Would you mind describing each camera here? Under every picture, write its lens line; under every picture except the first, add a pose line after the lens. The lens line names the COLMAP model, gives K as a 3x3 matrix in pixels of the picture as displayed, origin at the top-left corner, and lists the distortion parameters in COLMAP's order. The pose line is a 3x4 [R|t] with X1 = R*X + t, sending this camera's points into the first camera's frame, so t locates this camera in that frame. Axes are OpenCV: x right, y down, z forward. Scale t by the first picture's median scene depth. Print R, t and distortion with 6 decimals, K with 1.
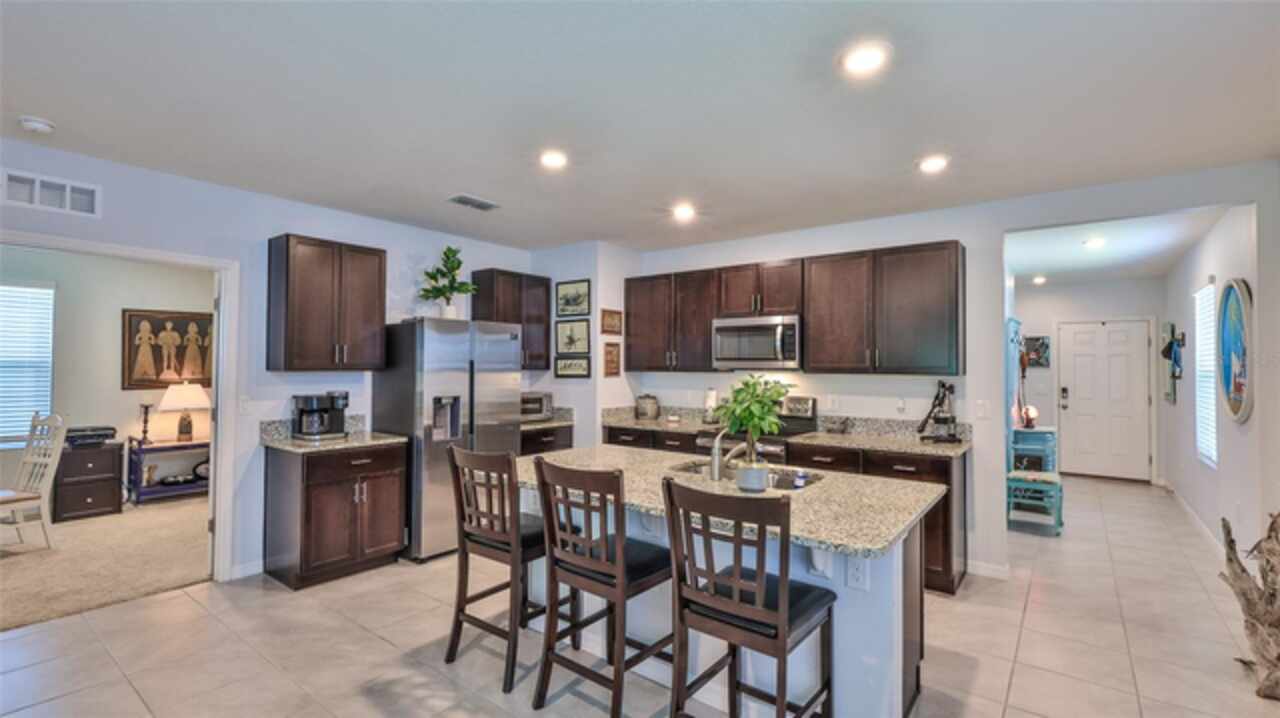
lens RADIAL K [[566.9, 0, 634.8], [0, 566.9, 356.4], [0, 0, 1]] dist [0.001407, -0.000083]
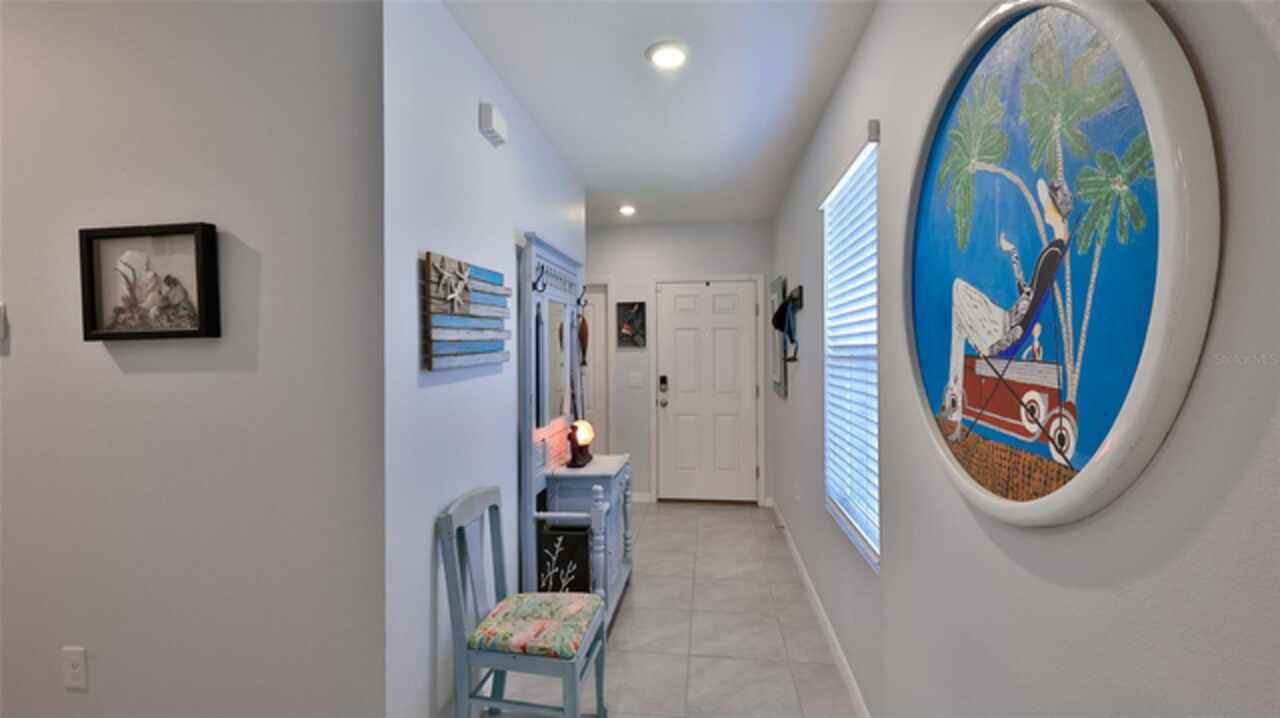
lens RADIAL K [[566.9, 0, 634.8], [0, 566.9, 356.4], [0, 0, 1]] dist [0.001407, -0.000083]
pose [[0.862297, -0.015334, 0.506170, 0.548814], [0.002433, 0.999655, 0.026139, 0.019003], [-0.506396, -0.021308, 0.862038, 0.614373]]
